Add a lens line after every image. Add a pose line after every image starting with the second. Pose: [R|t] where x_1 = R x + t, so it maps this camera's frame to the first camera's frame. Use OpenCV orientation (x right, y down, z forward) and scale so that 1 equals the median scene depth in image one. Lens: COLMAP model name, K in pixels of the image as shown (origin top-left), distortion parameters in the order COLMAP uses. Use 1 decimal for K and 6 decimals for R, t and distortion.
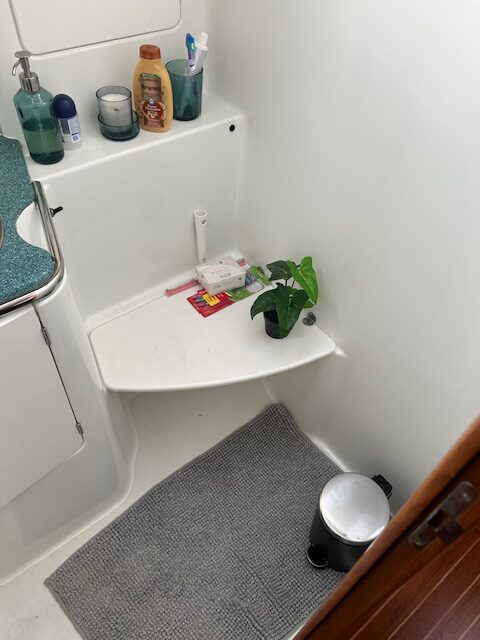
lens RADIAL K [[473.0, 0, 237.3], [0, 473.0, 330.5], [0, 0, 1]] dist [0.044180, -0.048515]
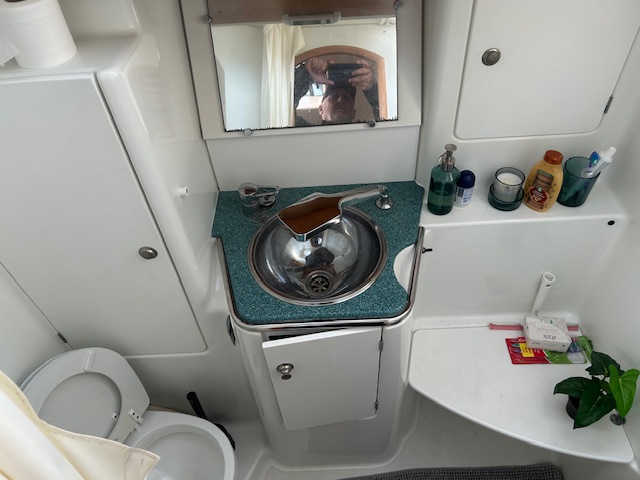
lens RADIAL K [[473.0, 0, 326.8], [0, 473.0, 240.0], [0, 0, 1]] dist [0.044180, -0.048515]
pose [[0.792492, 0.372263, -0.483090, 0.017439], [-0.393706, 0.917215, 0.060933, -0.225148], [0.465781, 0.141906, 0.873448, -0.244128]]
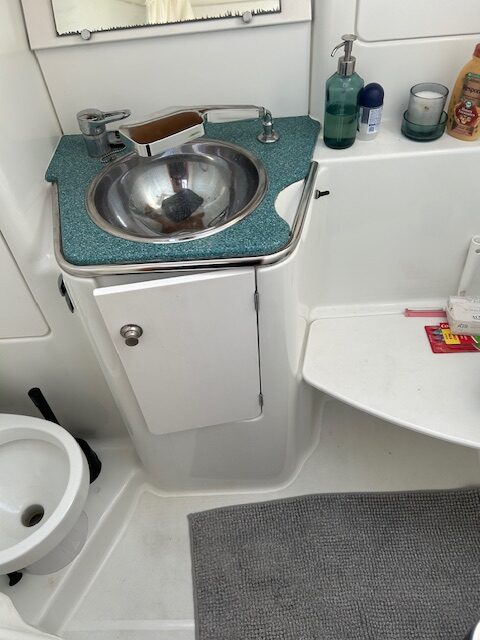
lens RADIAL K [[473.0, 0, 243.5], [0, 473.0, 329.8], [0, 0, 1]] dist [0.044180, -0.048515]
pose [[0.785828, 0.375732, -0.491222, 0.084530], [-0.386922, 0.918329, 0.083448, -0.005209], [0.482457, 0.124489, 0.867028, 0.071633]]
